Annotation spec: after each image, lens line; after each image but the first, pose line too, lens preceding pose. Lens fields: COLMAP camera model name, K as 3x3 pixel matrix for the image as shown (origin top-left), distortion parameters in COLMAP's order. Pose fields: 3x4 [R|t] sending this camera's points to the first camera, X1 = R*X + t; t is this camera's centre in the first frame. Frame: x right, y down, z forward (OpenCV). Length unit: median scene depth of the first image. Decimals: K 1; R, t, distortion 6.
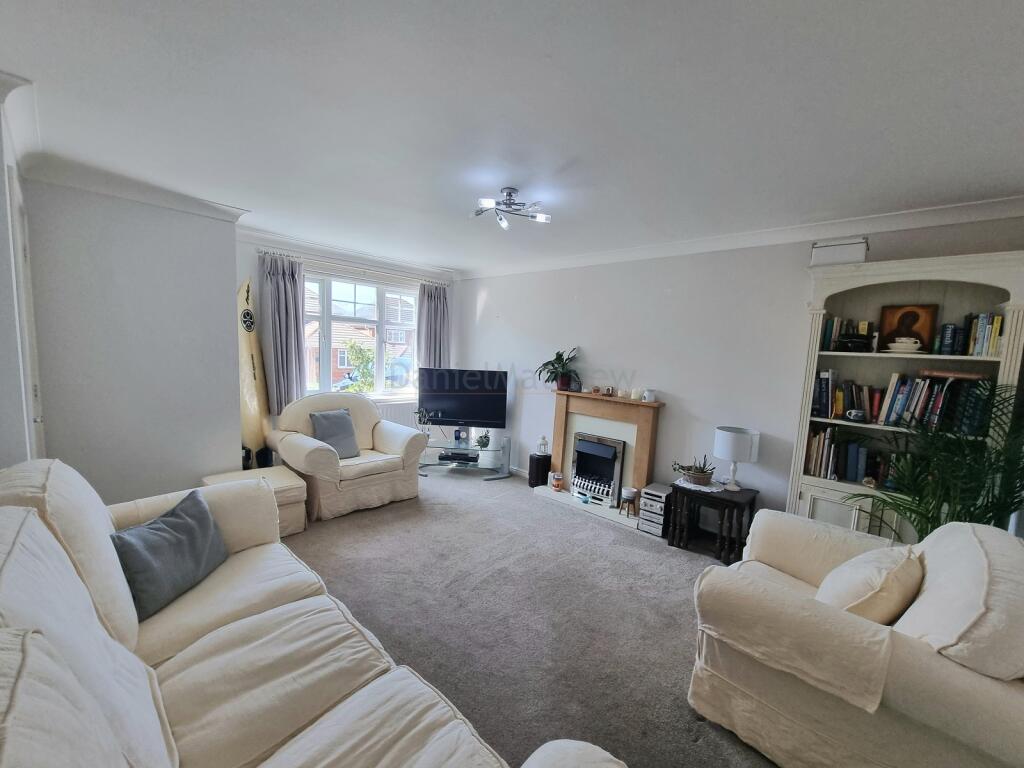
lens RADIAL K [[420.4, 0, 517.7], [0, 420.4, 395.4], [0, 0, 1]] dist [-0.003417, -0.000450]
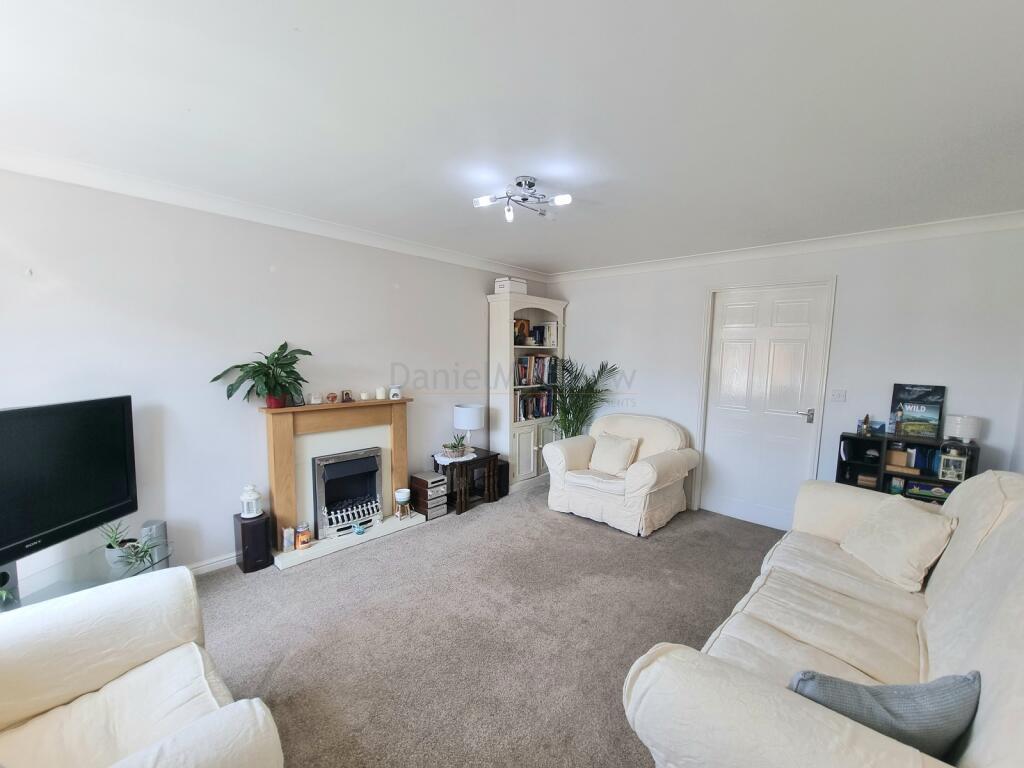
lens RADIAL K [[420.4, 0, 517.7], [0, 420.4, 395.4], [0, 0, 1]] dist [-0.003417, -0.000450]
pose [[-0.008028, -0.155715, 0.987769, -0.614588], [0.086762, 0.983968, 0.155821, -0.112712], [-0.996197, 0.086952, 0.005611, 0.665398]]
